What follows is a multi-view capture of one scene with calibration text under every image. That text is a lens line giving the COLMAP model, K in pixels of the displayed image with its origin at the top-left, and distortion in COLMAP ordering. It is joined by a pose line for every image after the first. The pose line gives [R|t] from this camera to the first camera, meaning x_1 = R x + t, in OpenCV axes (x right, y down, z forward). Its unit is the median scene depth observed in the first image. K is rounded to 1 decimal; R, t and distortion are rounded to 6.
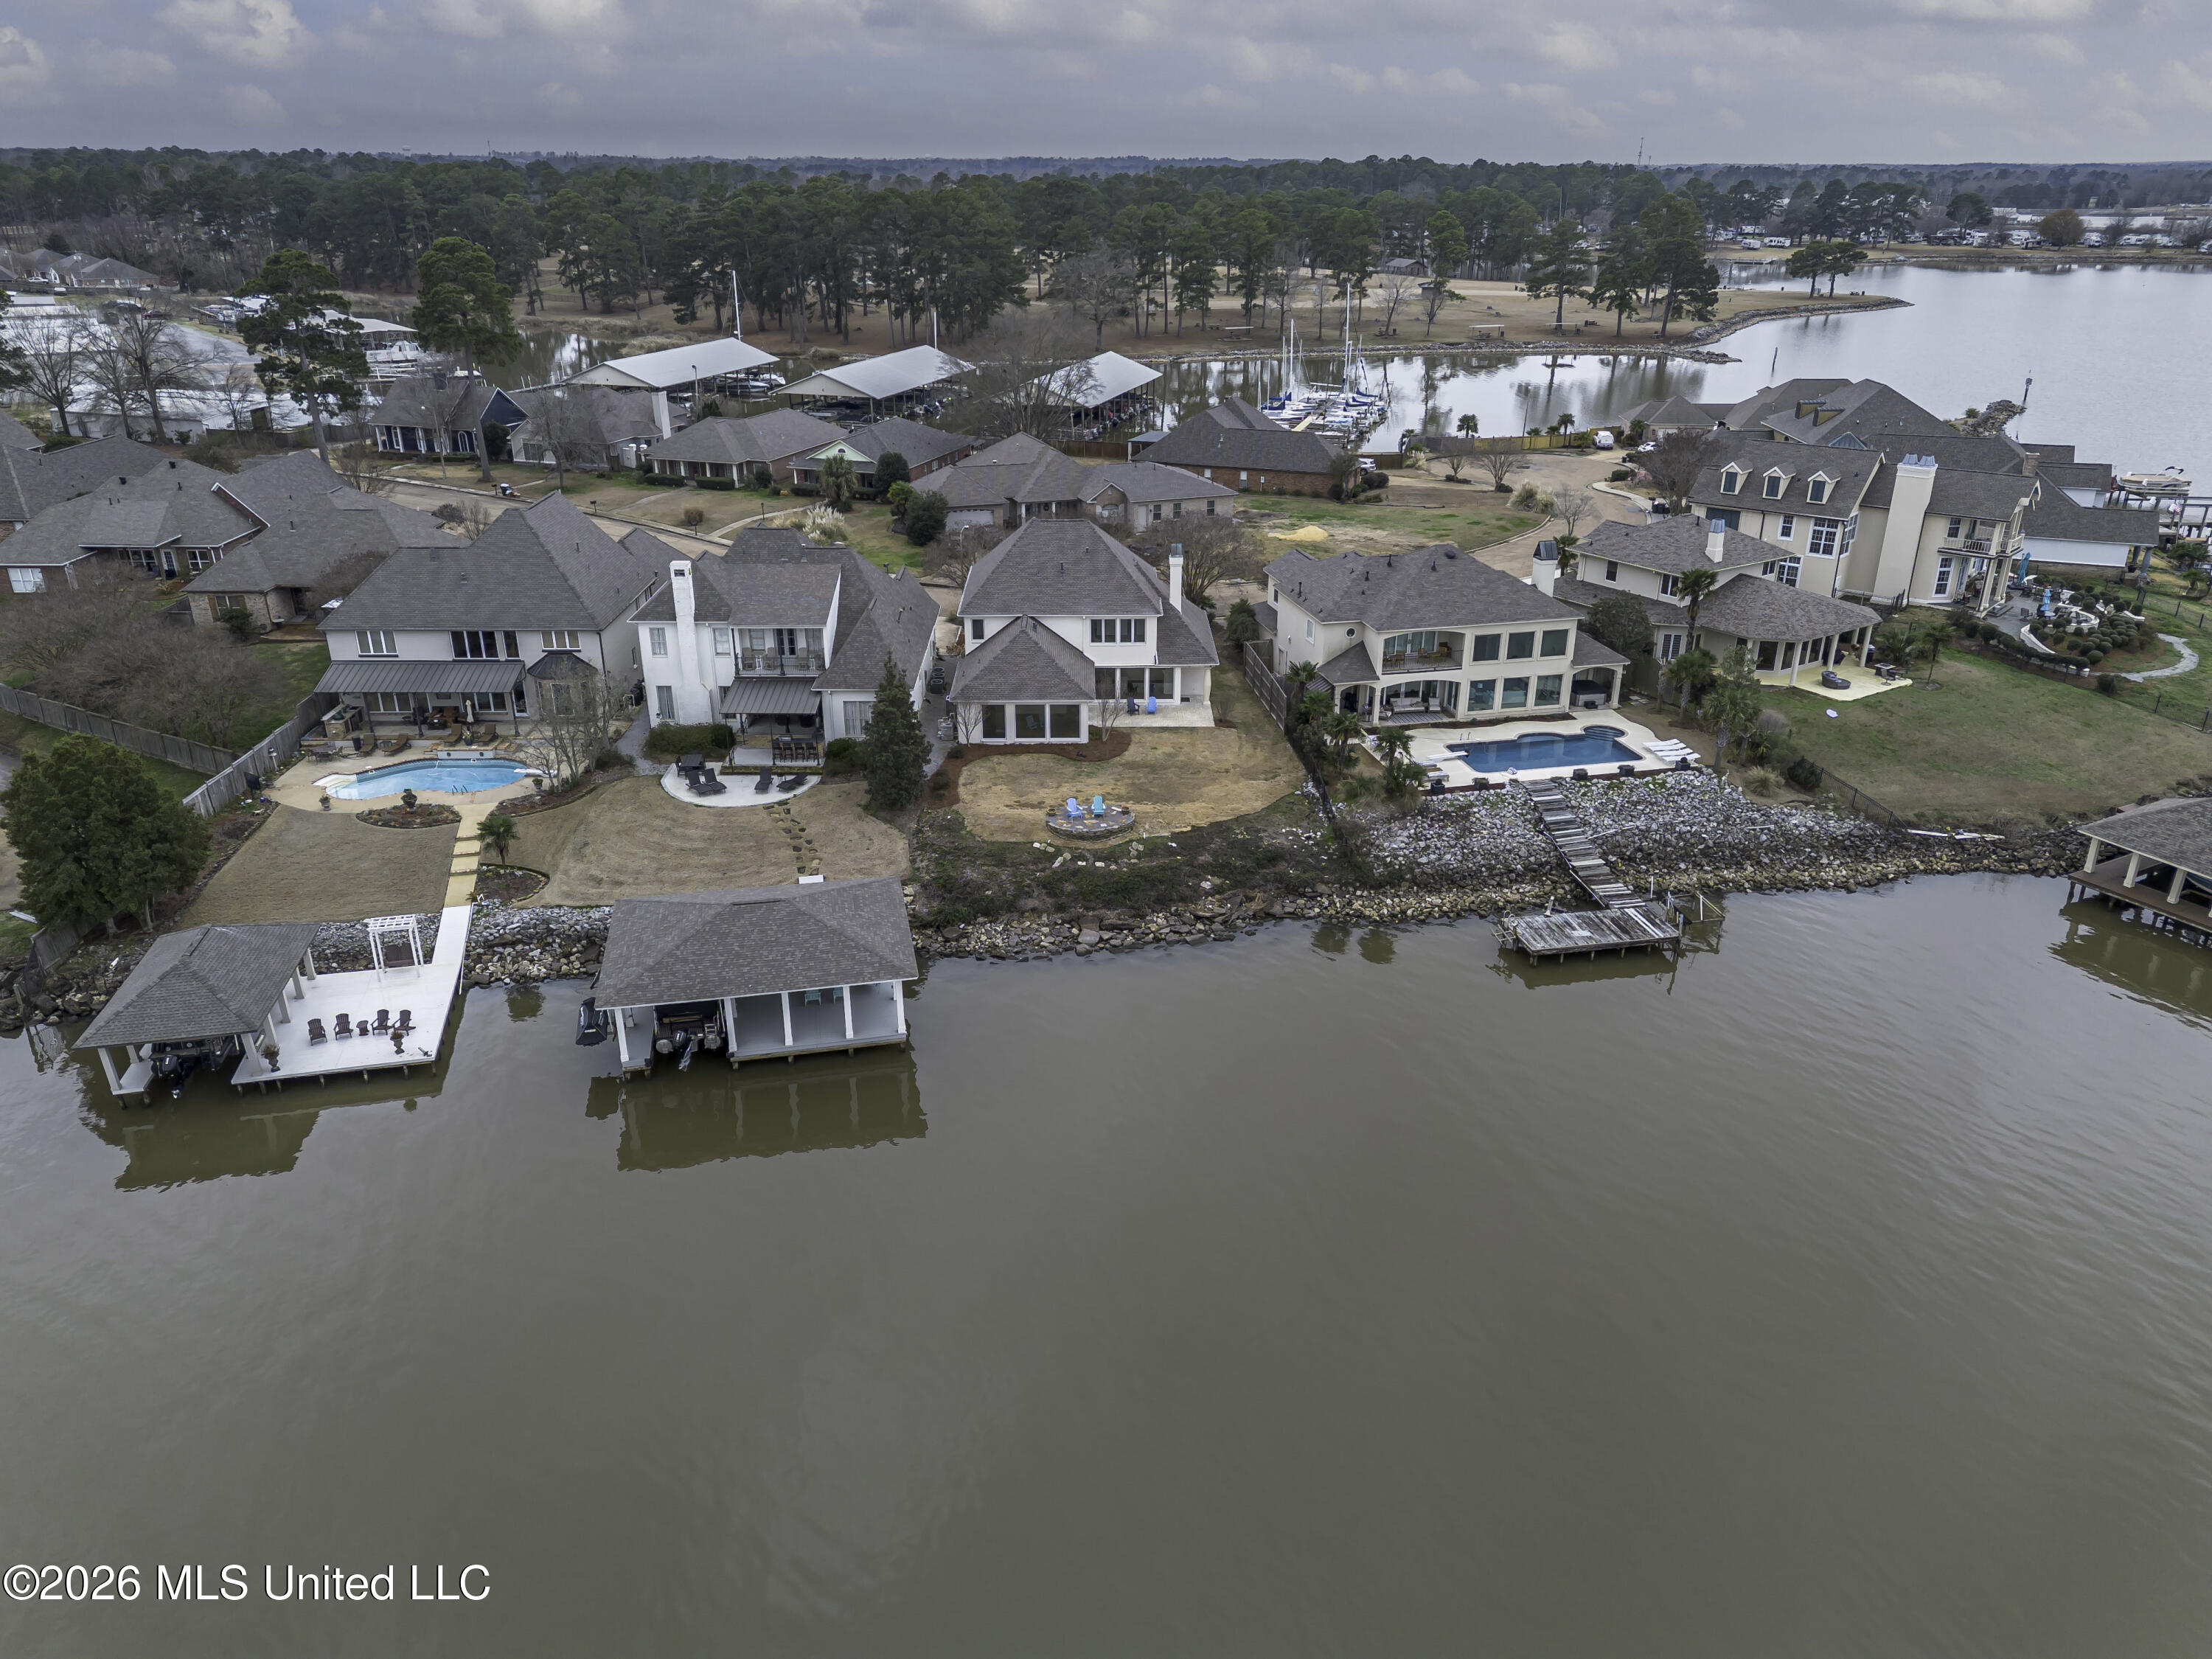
lens RADIAL K [[1549.2, 0, 1106.0], [0, 1549.2, 829.5], [0, 0, 1]] dist [0.078956, -0.091465]
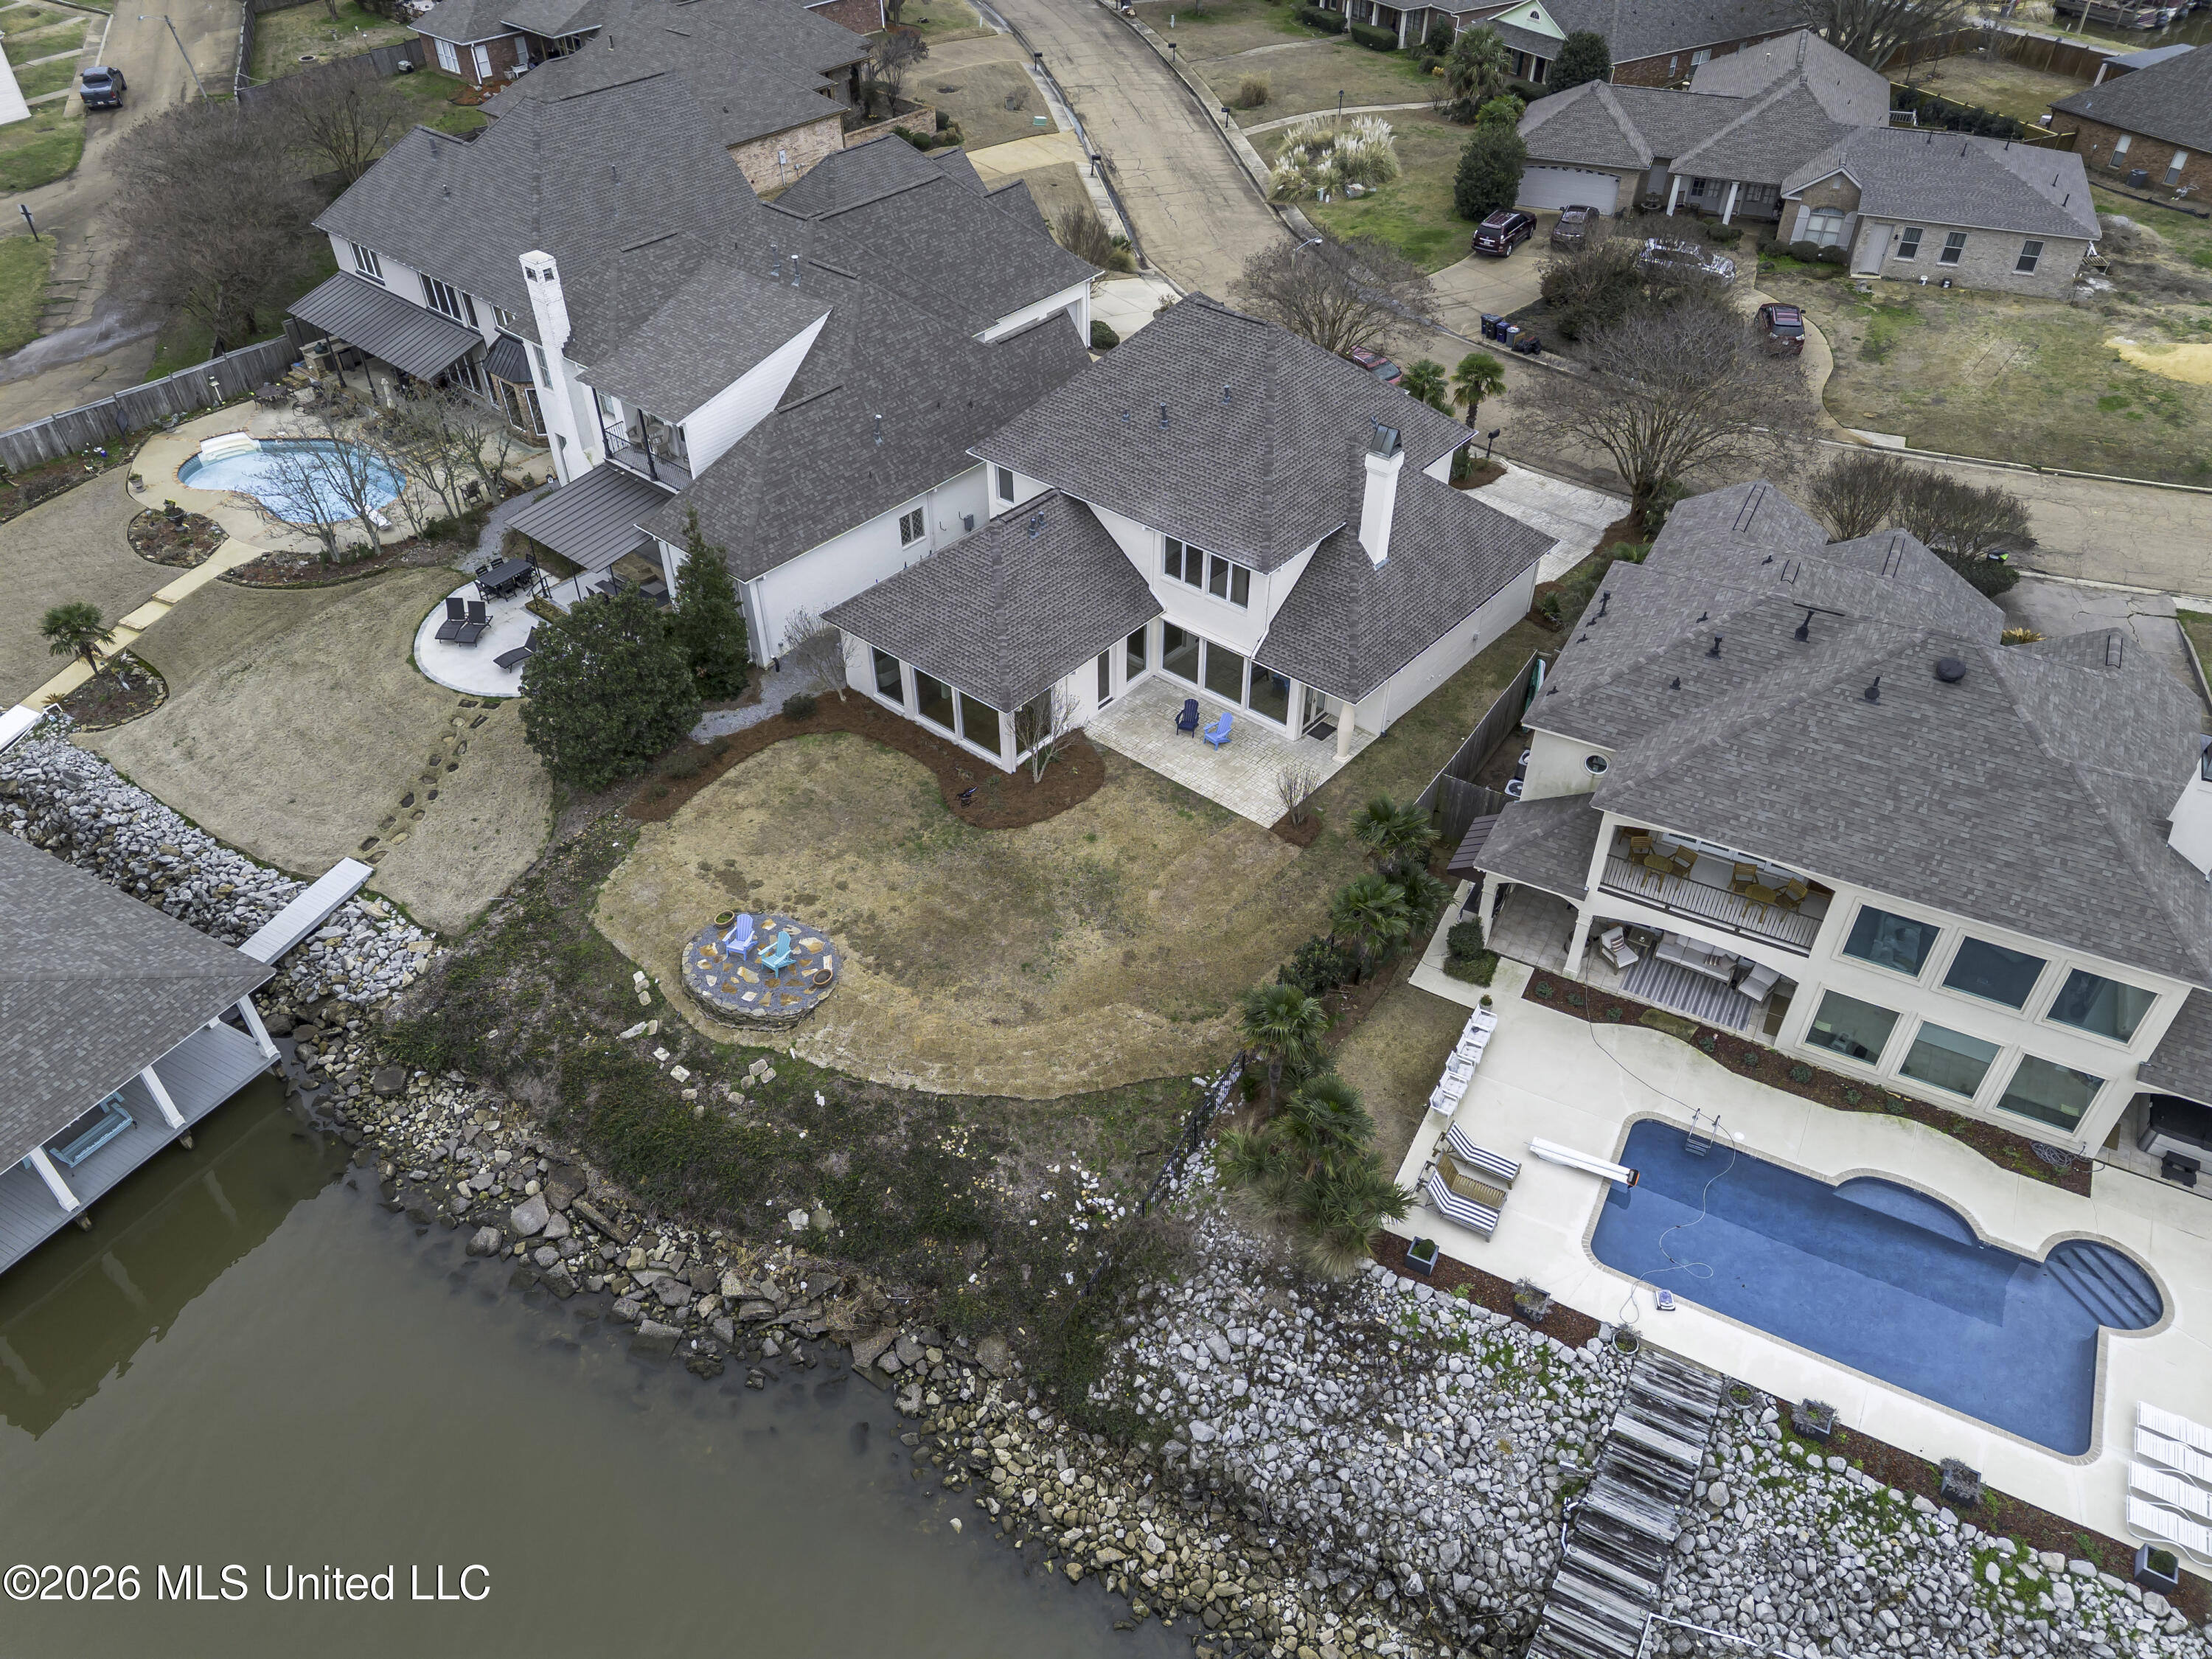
lens RADIAL K [[1553.2, 0, 1106.0], [0, 1553.2, 829.5], [0, 0, 1]] dist [0.077768, -0.073045]
pose [[0.755466, 0.420343, -0.502577, 0.302334], [-0.252603, 0.894634, 0.368540, -0.254610], [0.604536, -0.151467, 0.782045, 0.614888]]
